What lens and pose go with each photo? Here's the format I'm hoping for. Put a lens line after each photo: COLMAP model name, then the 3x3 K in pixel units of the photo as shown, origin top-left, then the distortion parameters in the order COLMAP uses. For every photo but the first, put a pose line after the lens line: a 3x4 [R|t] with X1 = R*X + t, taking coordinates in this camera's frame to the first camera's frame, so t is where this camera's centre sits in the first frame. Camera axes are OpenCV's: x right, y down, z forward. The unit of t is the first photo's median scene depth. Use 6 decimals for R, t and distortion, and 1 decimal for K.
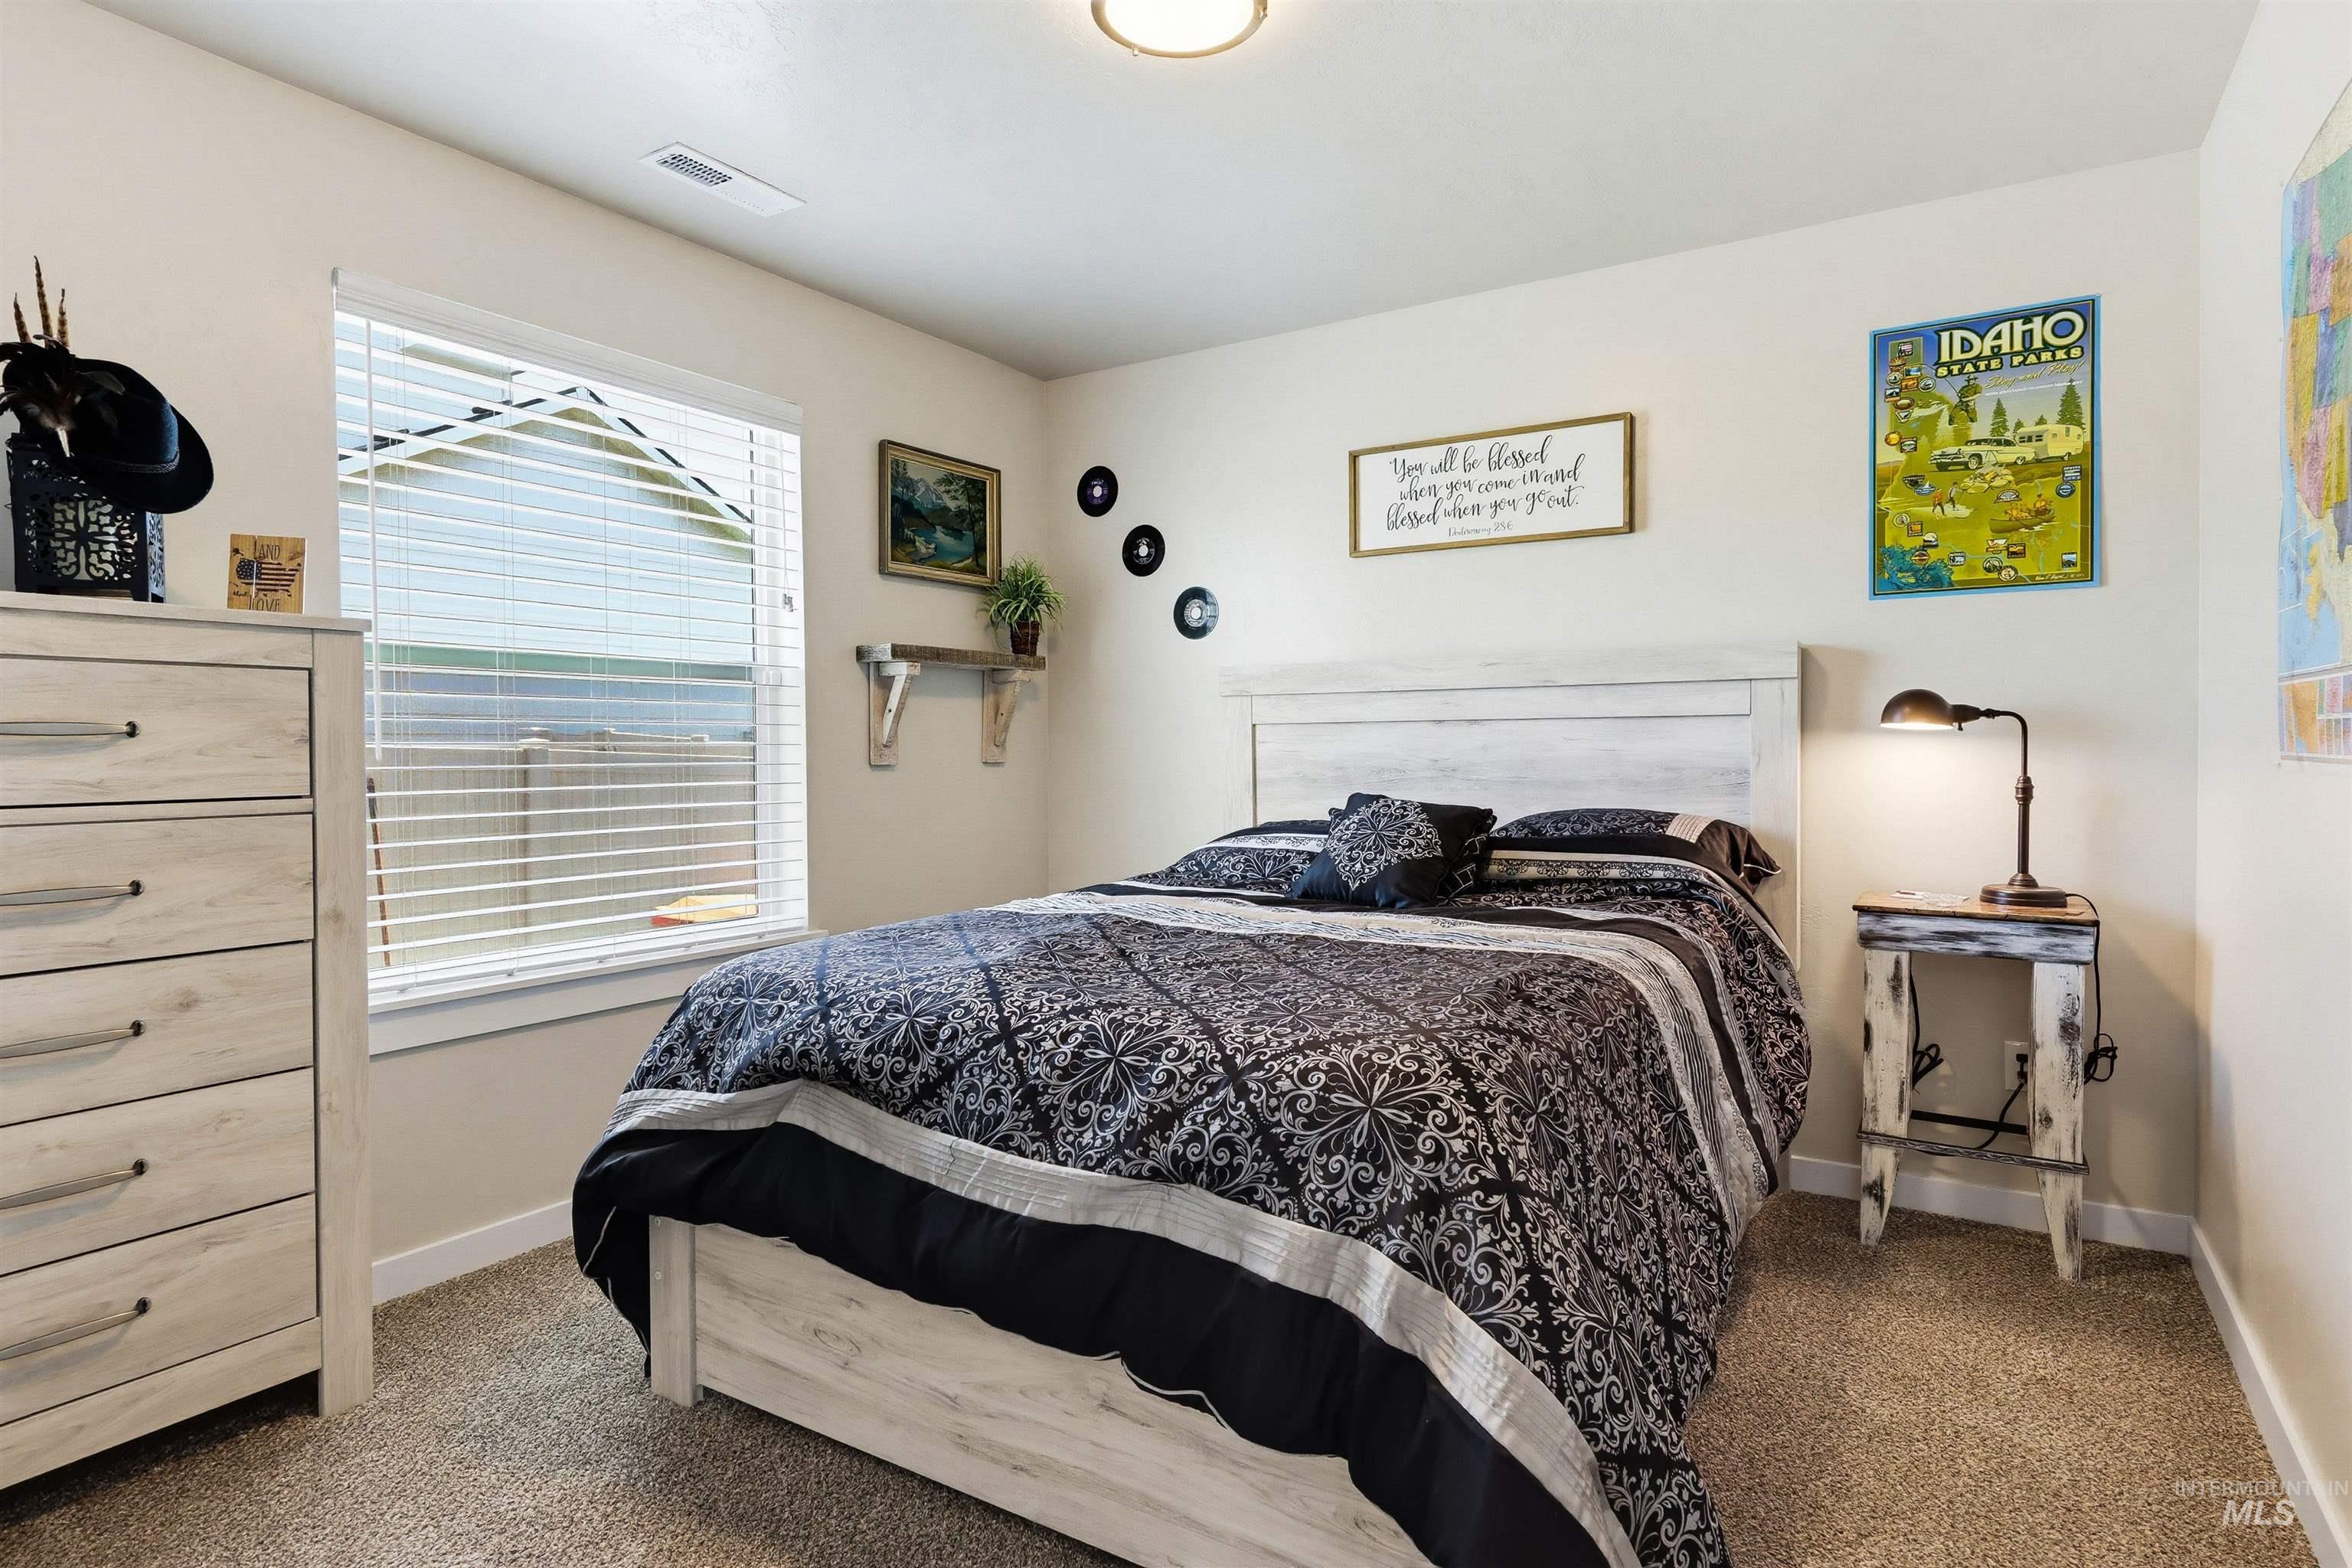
lens RADIAL K [[1251.6, 0, 1176.0], [0, 1251.6, 784.0], [0, 0, 1]] dist [0.000598, 0.000223]
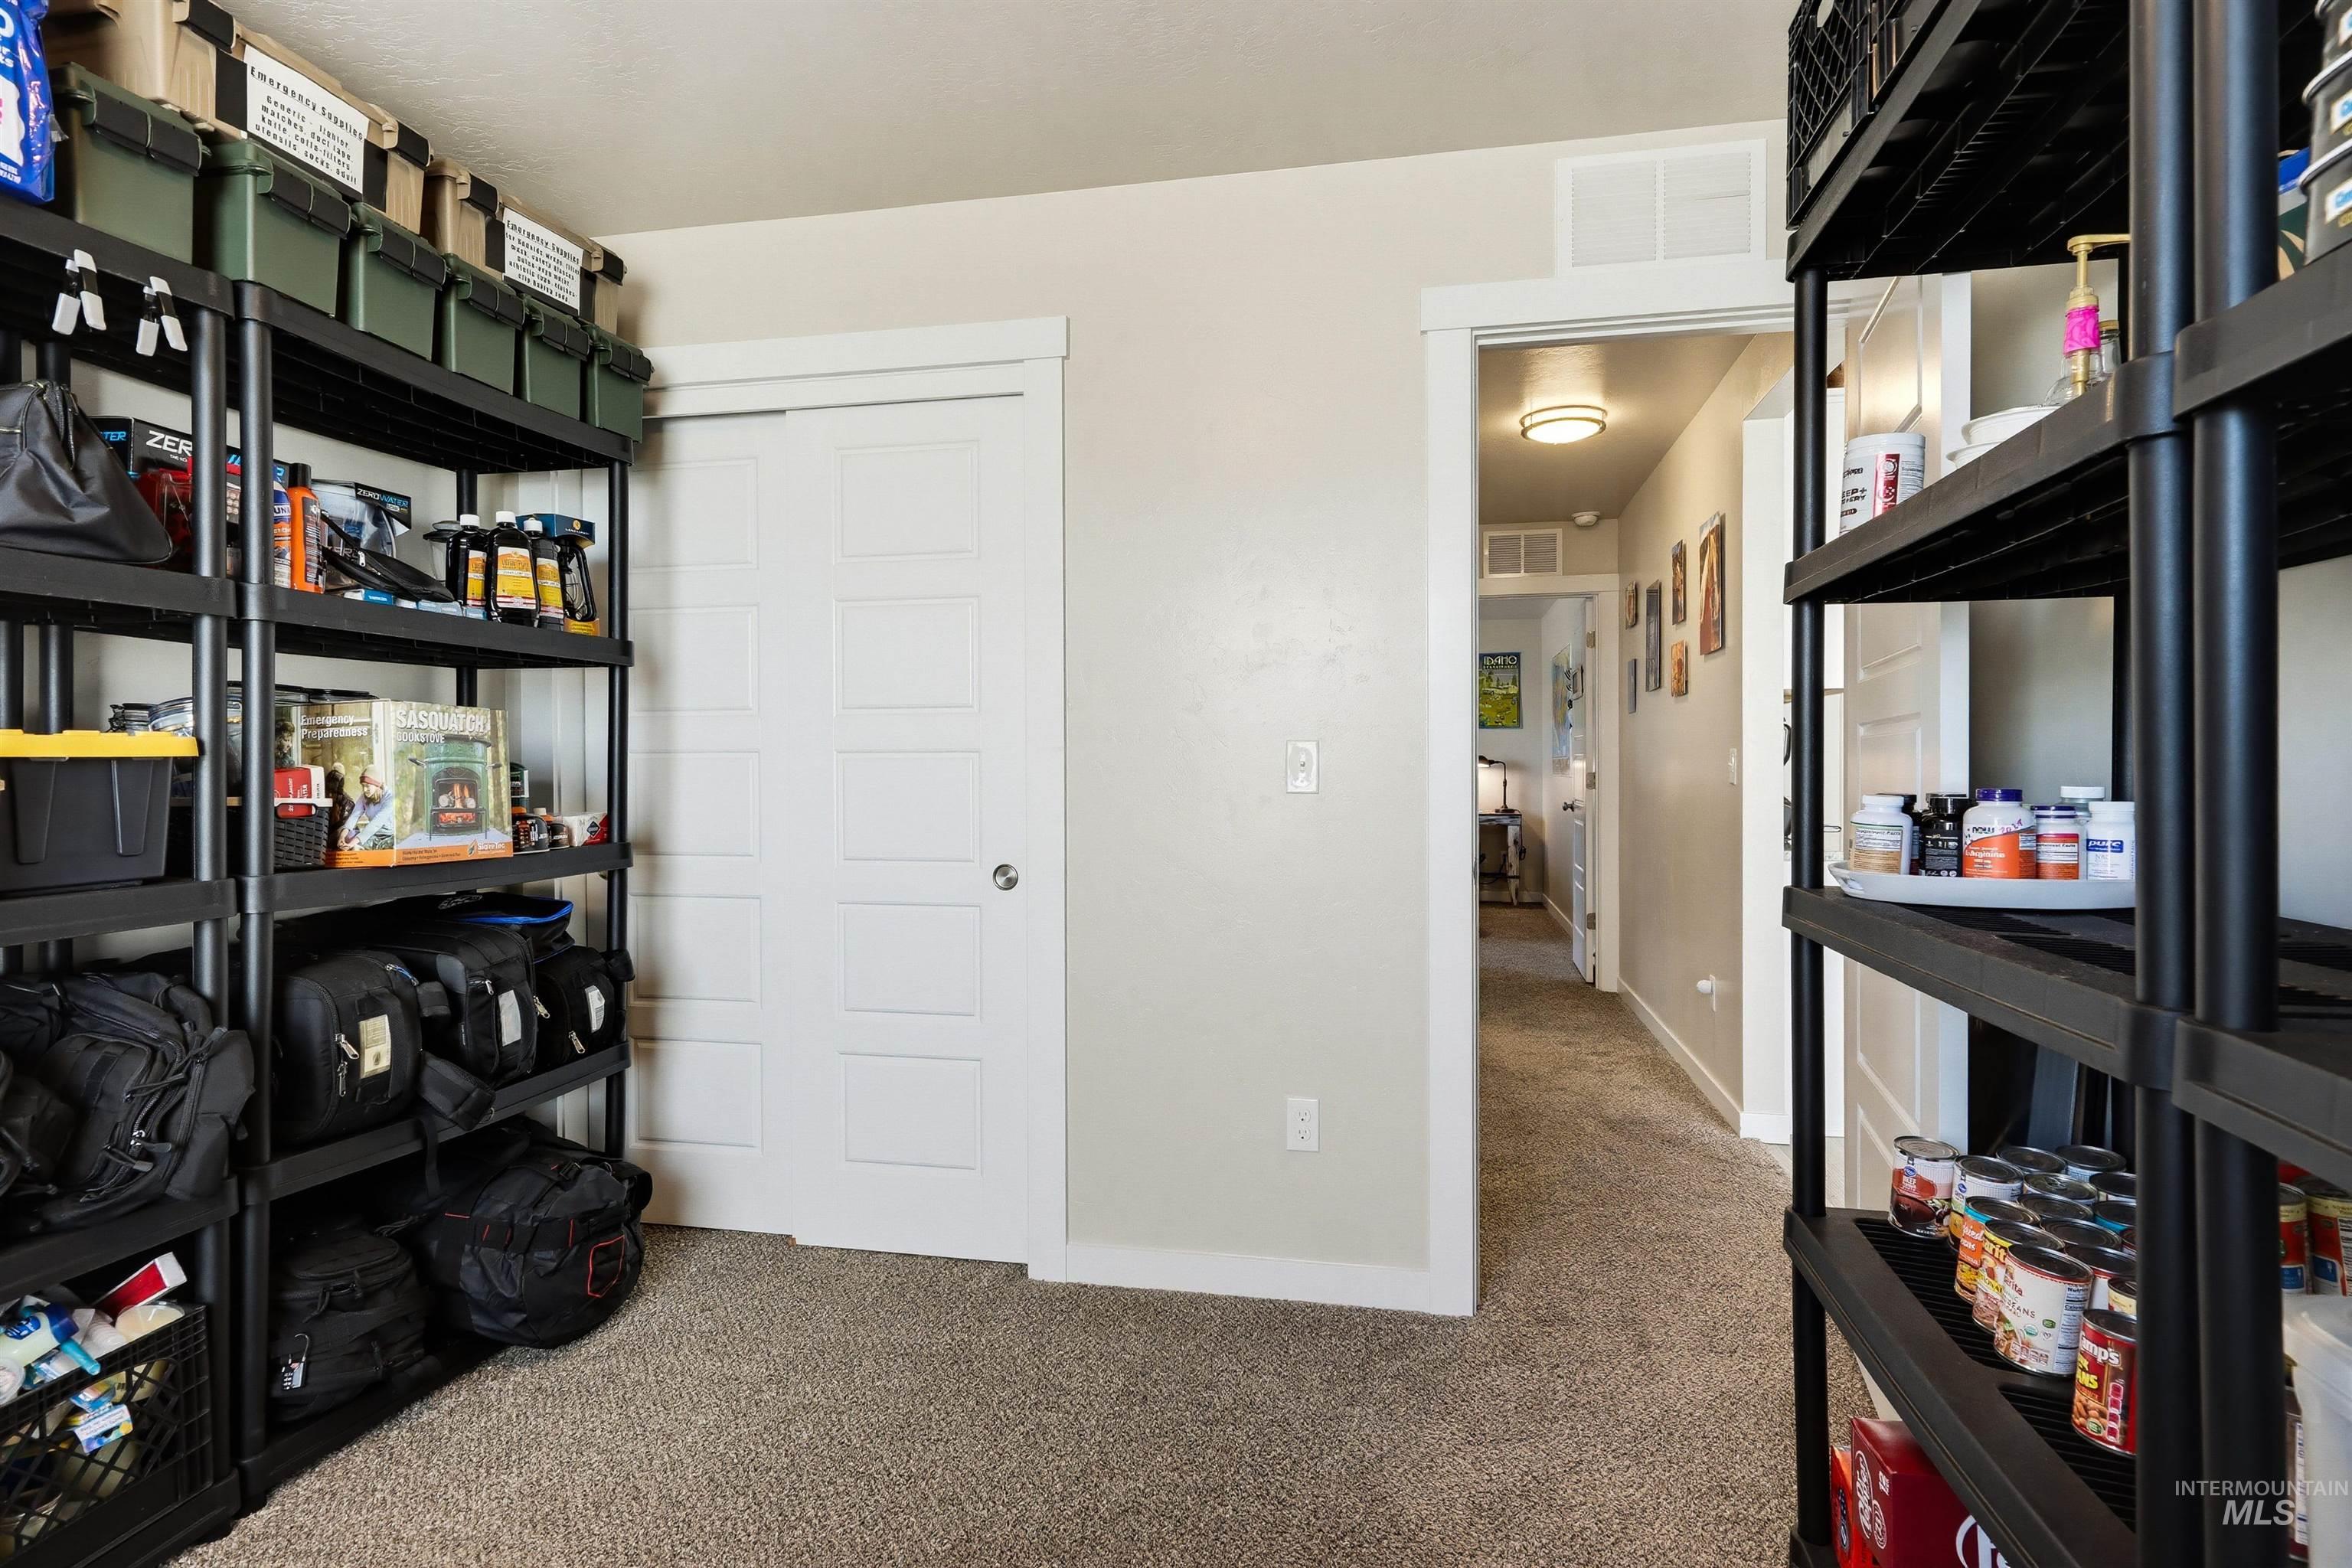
lens RADIAL K [[1210.2, 0, 1176.0], [0, 1210.2, 784.0], [0, 0, 1]] dist [0.000201, 0.000052]
pose [[0.938175, 0.000901, 0.346161, -1.538479], [0.004103, 0.999897, -0.013721, 0.055875], [-0.346138, 0.014293, 0.938075, -2.110330]]
